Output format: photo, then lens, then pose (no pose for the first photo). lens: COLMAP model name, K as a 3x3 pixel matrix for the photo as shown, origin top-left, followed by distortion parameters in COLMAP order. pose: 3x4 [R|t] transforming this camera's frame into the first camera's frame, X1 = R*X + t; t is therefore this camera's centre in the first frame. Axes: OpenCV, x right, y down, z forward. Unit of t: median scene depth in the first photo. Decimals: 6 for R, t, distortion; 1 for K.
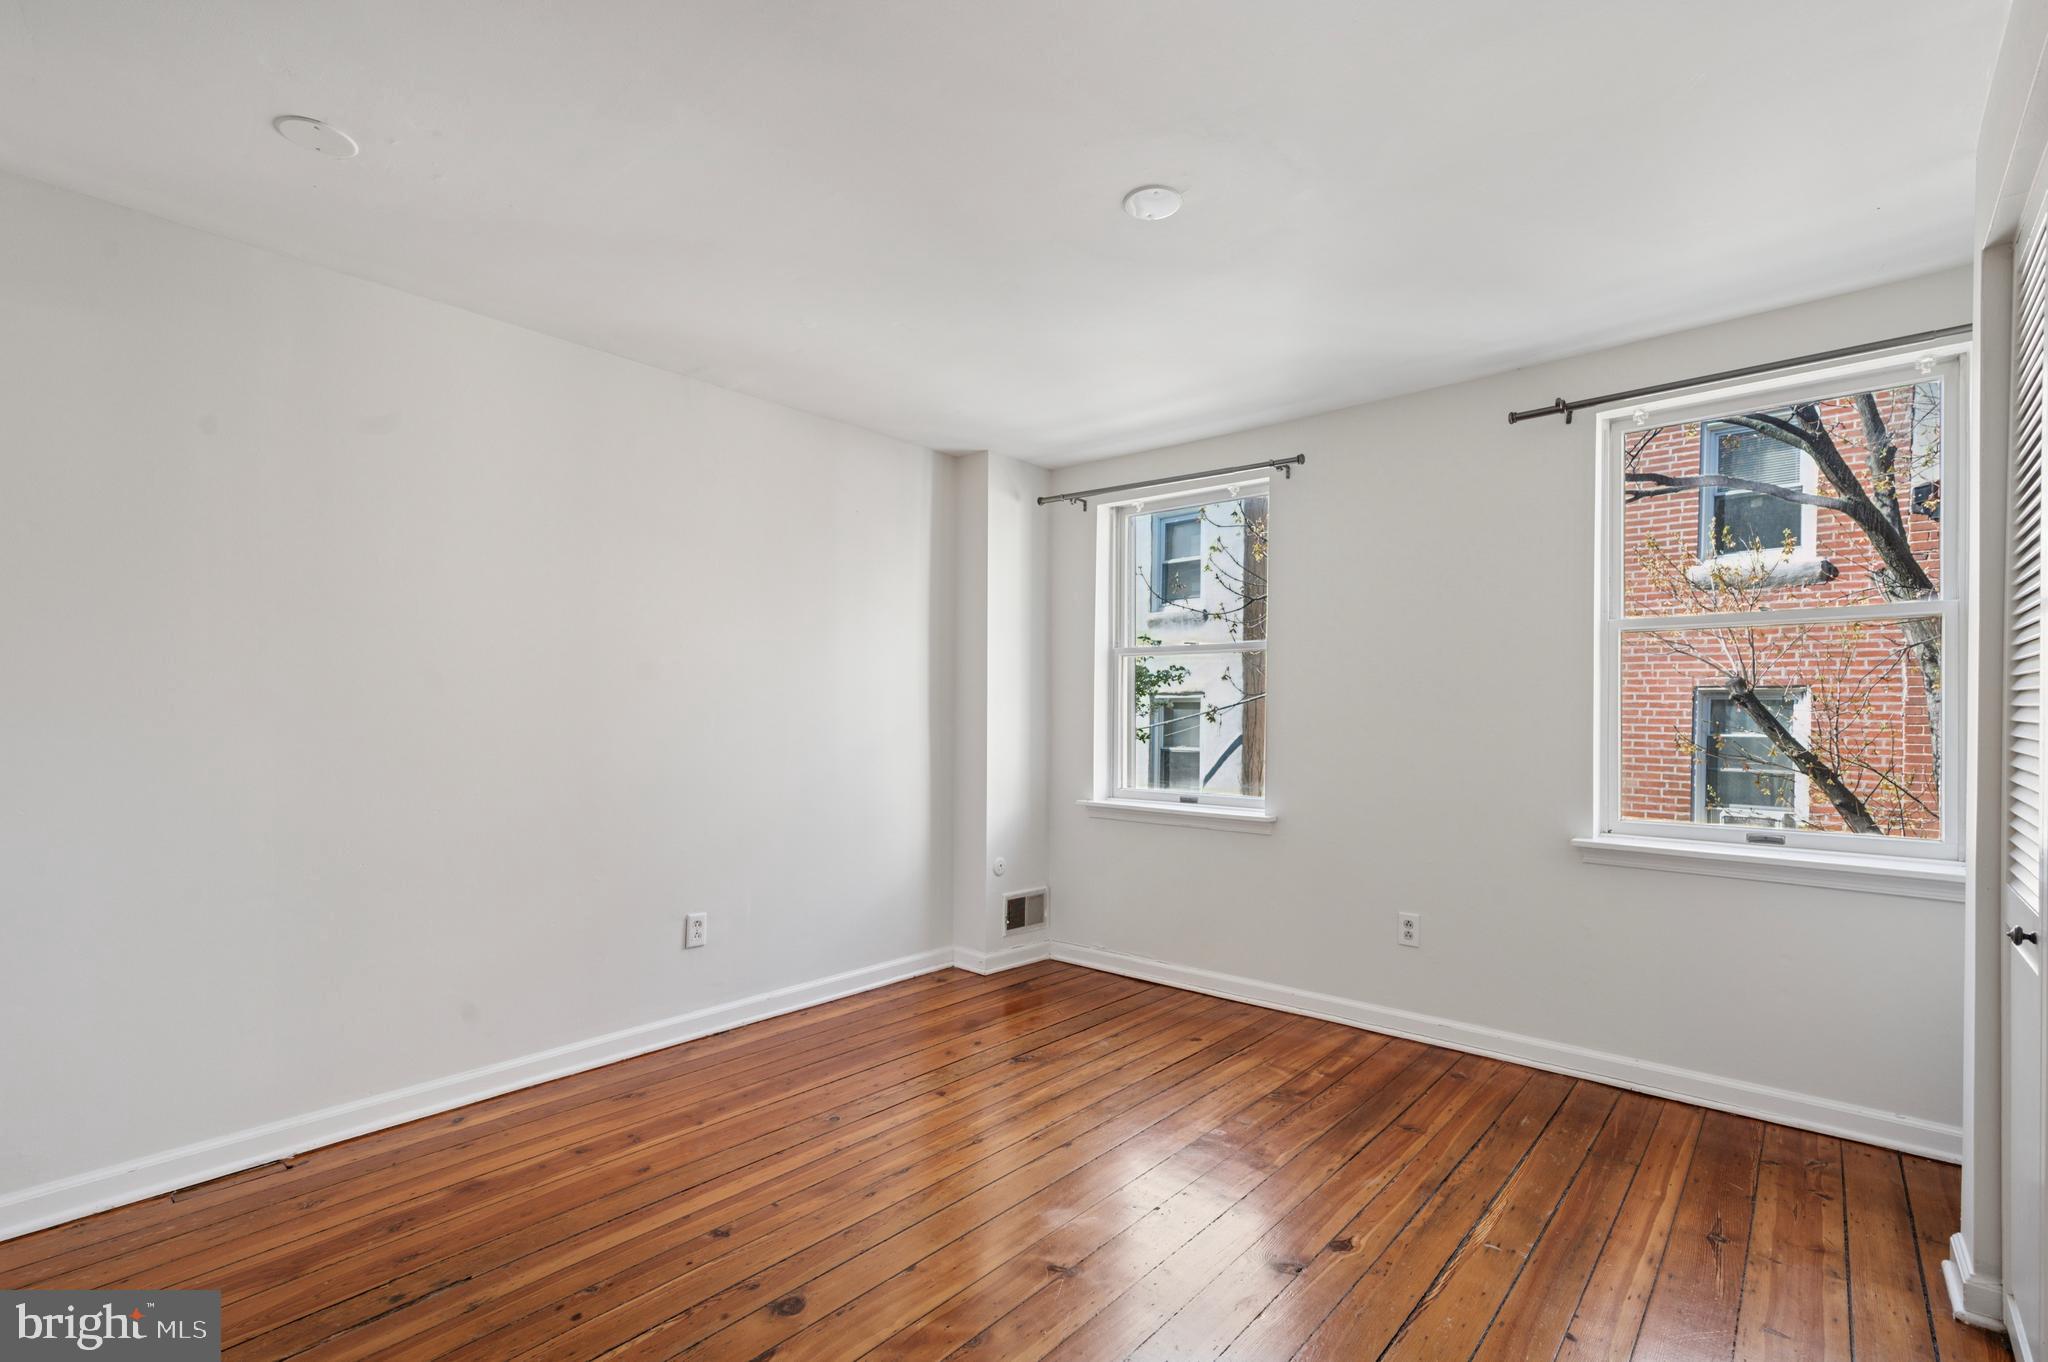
lens RADIAL K [[907.2, 0, 1020.4], [0, 907.2, 720.9], [0, 0, 1]] dist [0.001222, 0.000141]
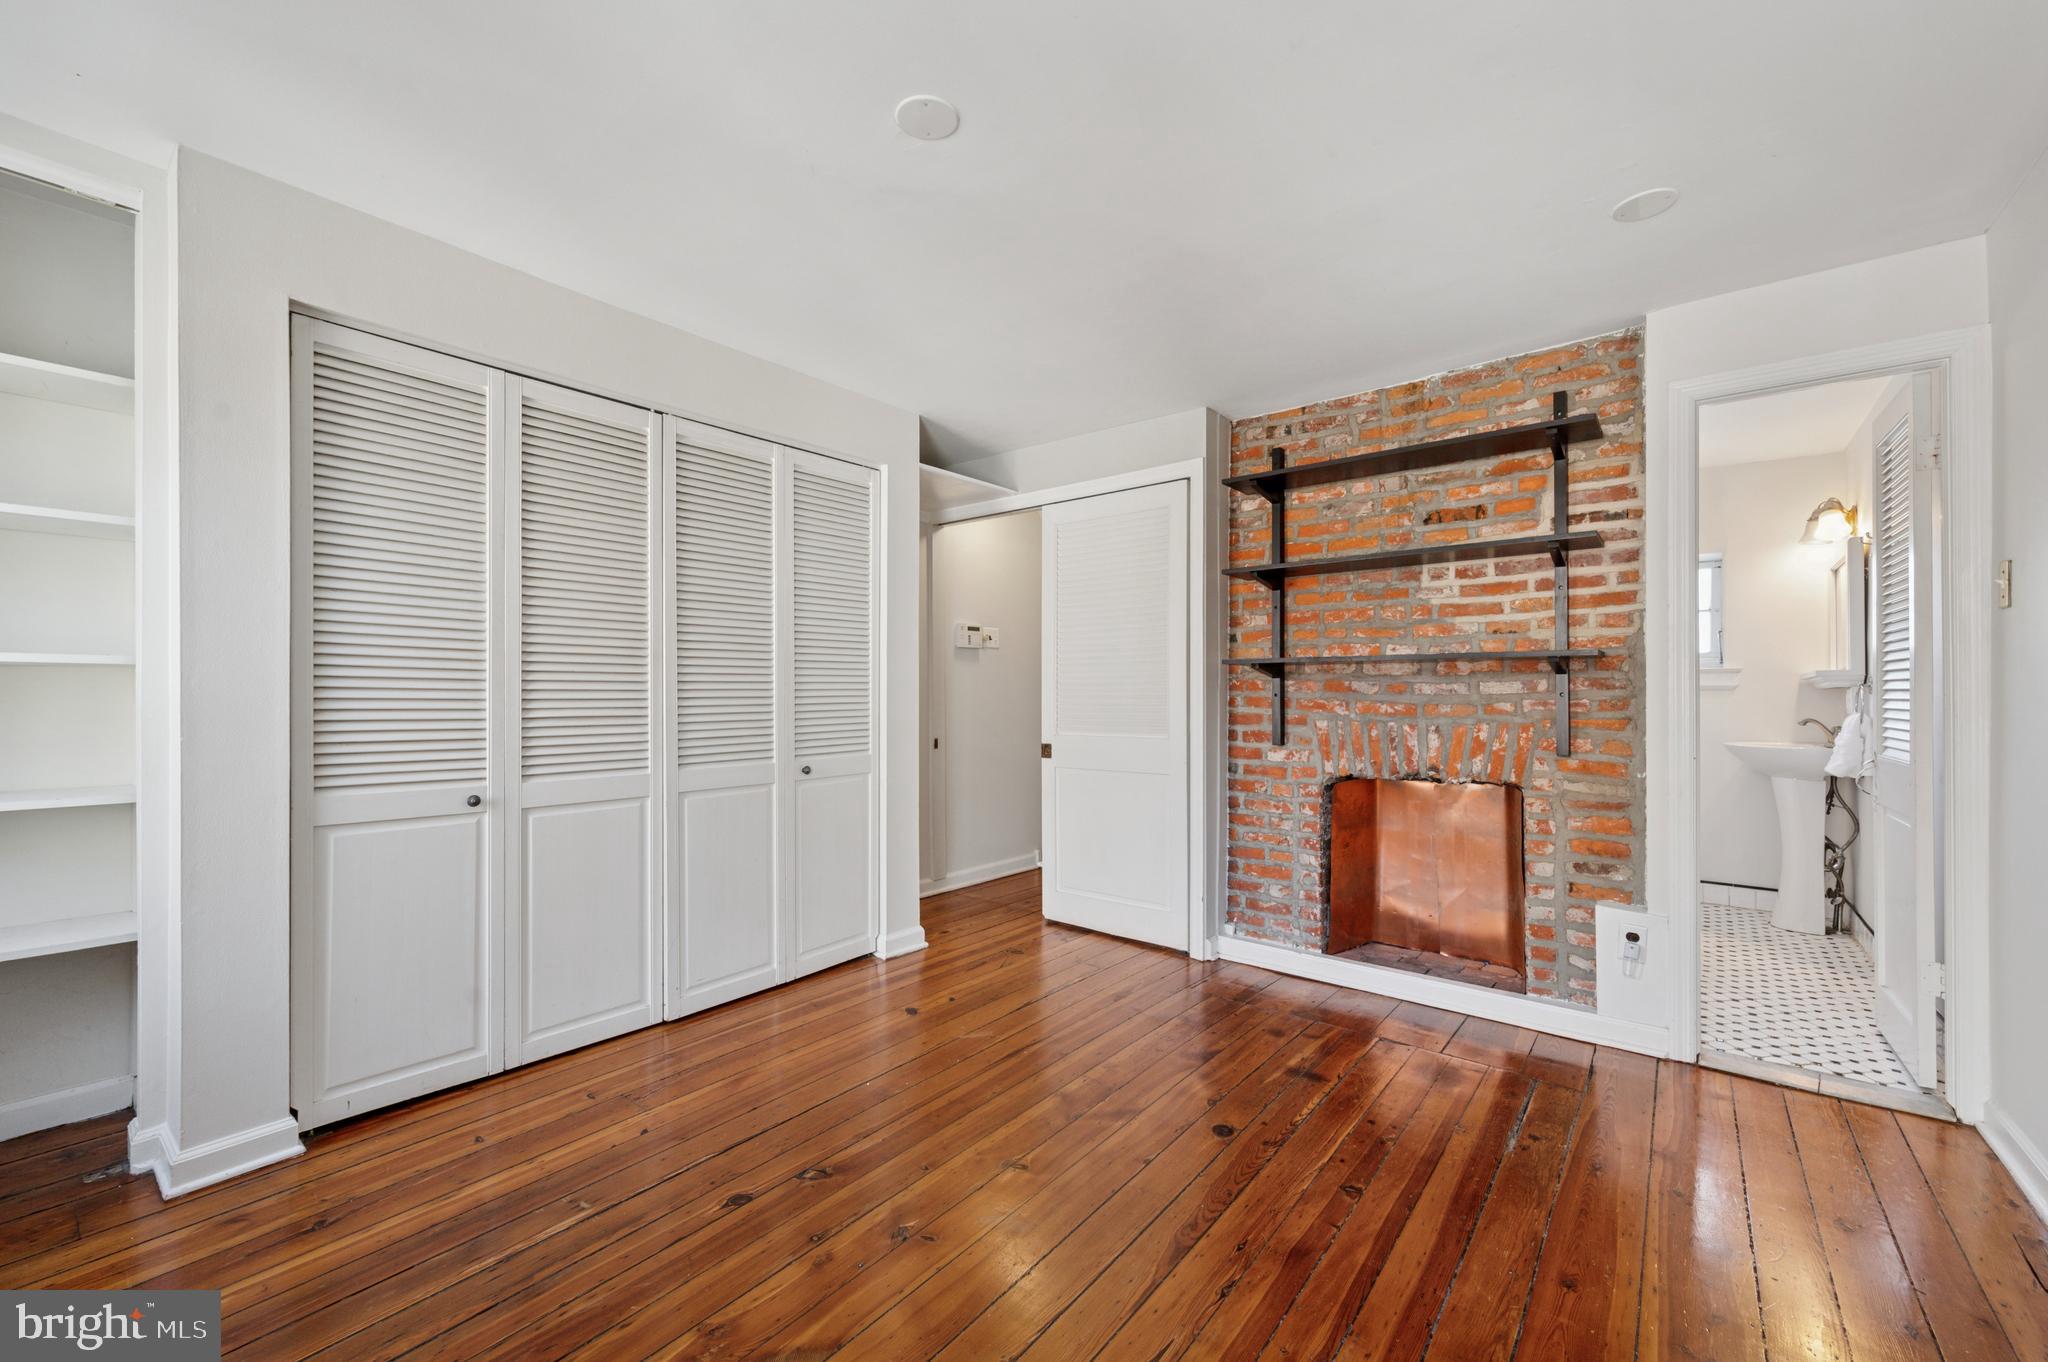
lens RADIAL K [[828.4, 0, 1022.5], [0, 828.4, 690.8], [0, 0, 1]] dist [0.000831, -0.000024]
pose [[-0.999195, -0.009680, -0.038934, 0.048031], [-0.009780, 0.999949, 0.002398, 0.005103], [0.038908, 0.002776, -0.999239, 1.149163]]
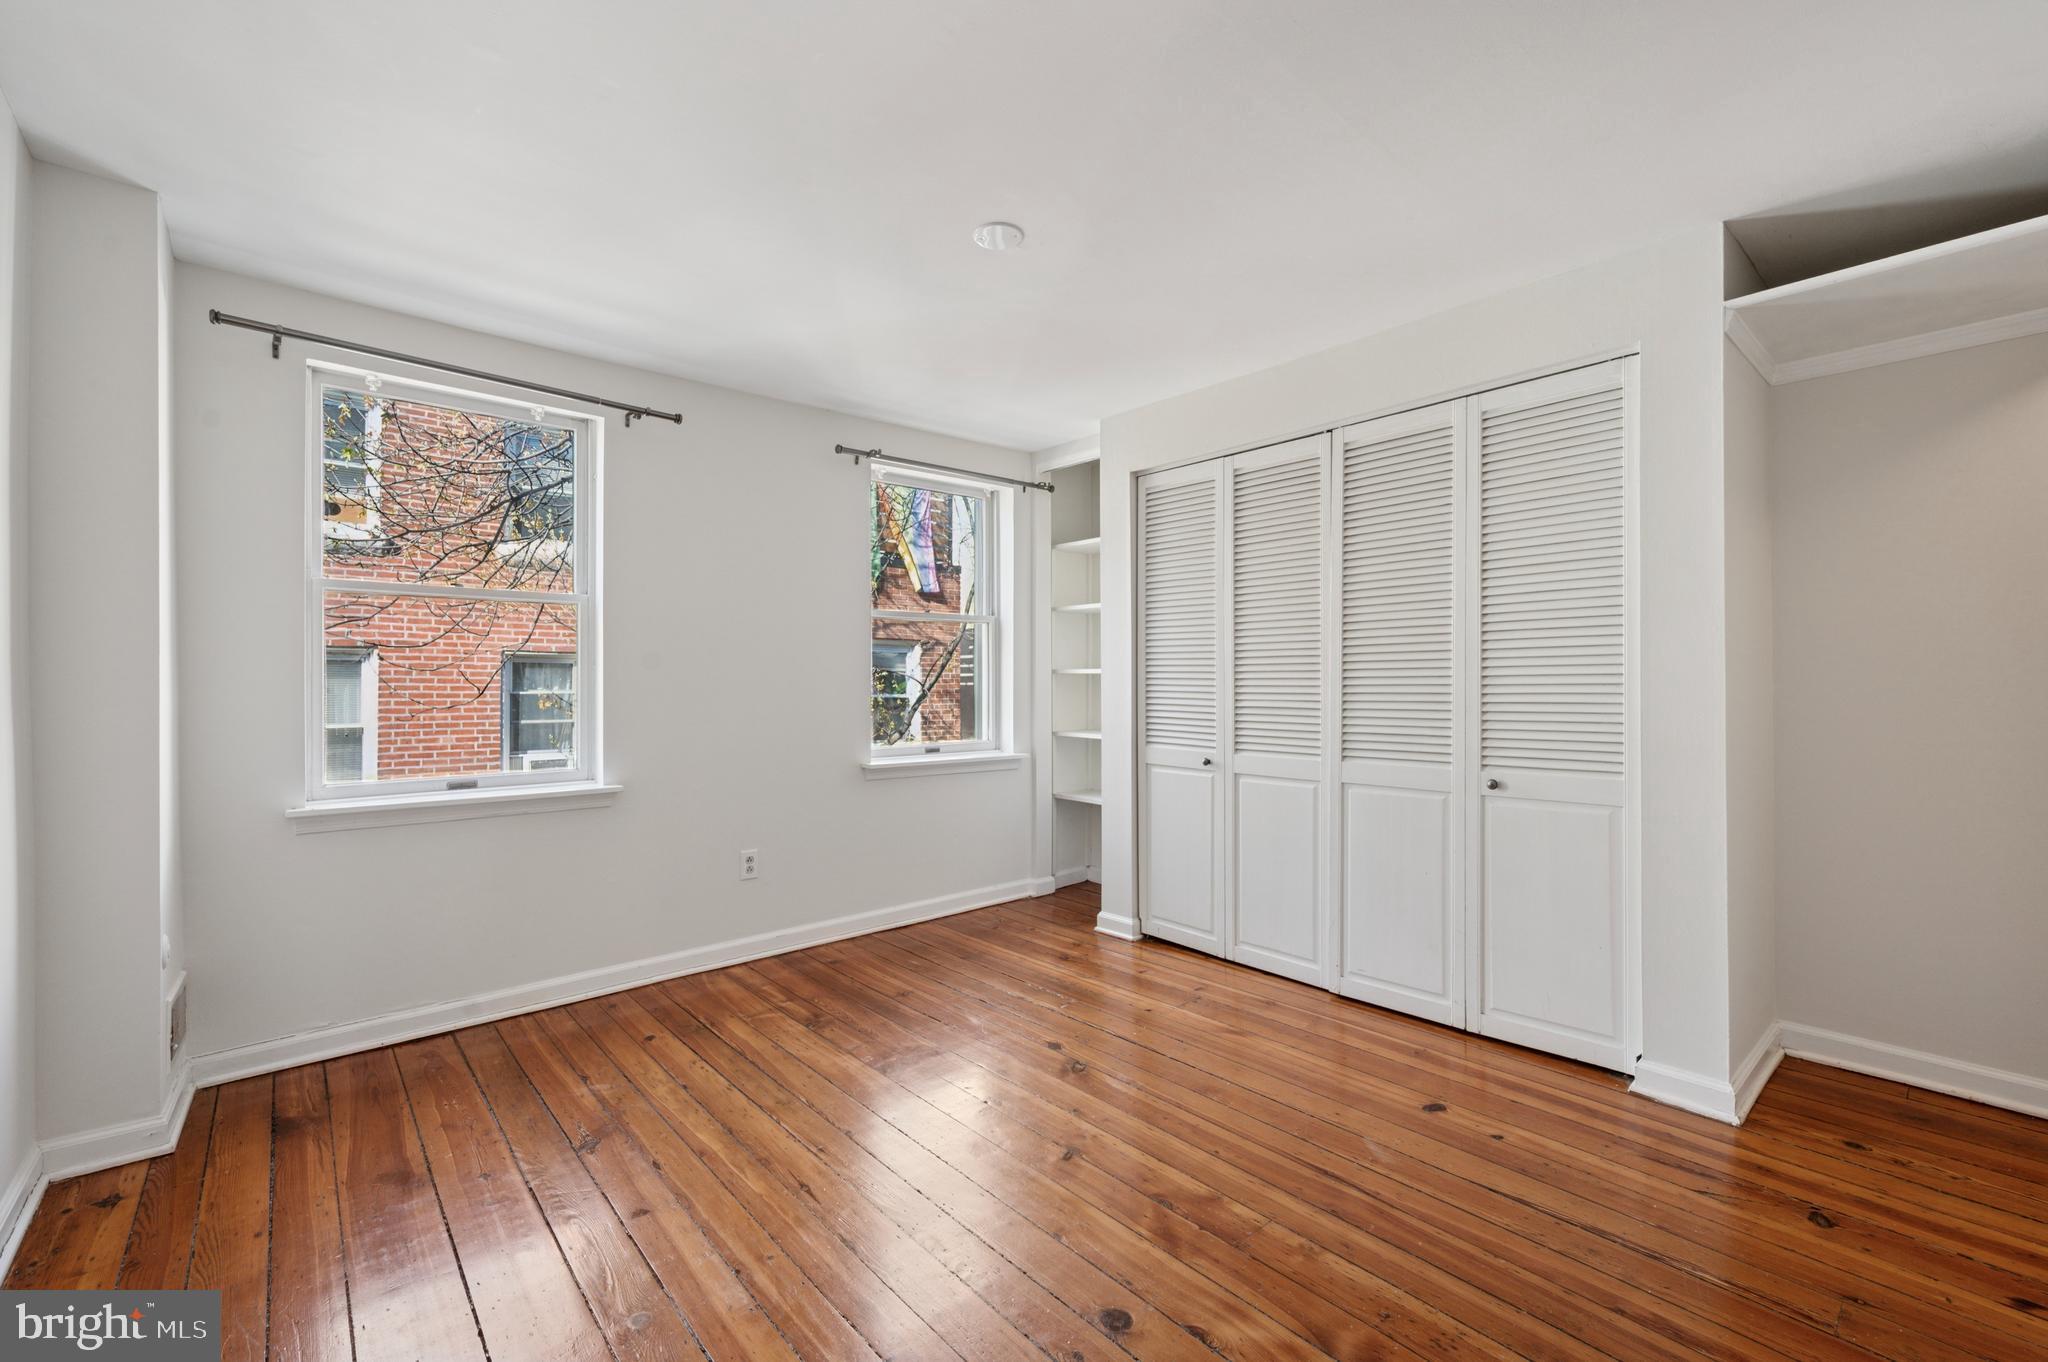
lens RADIAL K [[855.4, 0, 1030.8], [0, 855.4, 682.0], [0, 0, 1]] dist [0.000770, -0.000029]
pose [[0.133103, -0.009895, 0.991053, -0.587433], [0.008758, 0.999923, 0.008808, -0.005096], [-0.991064, 0.007508, 0.133179, 0.507841]]
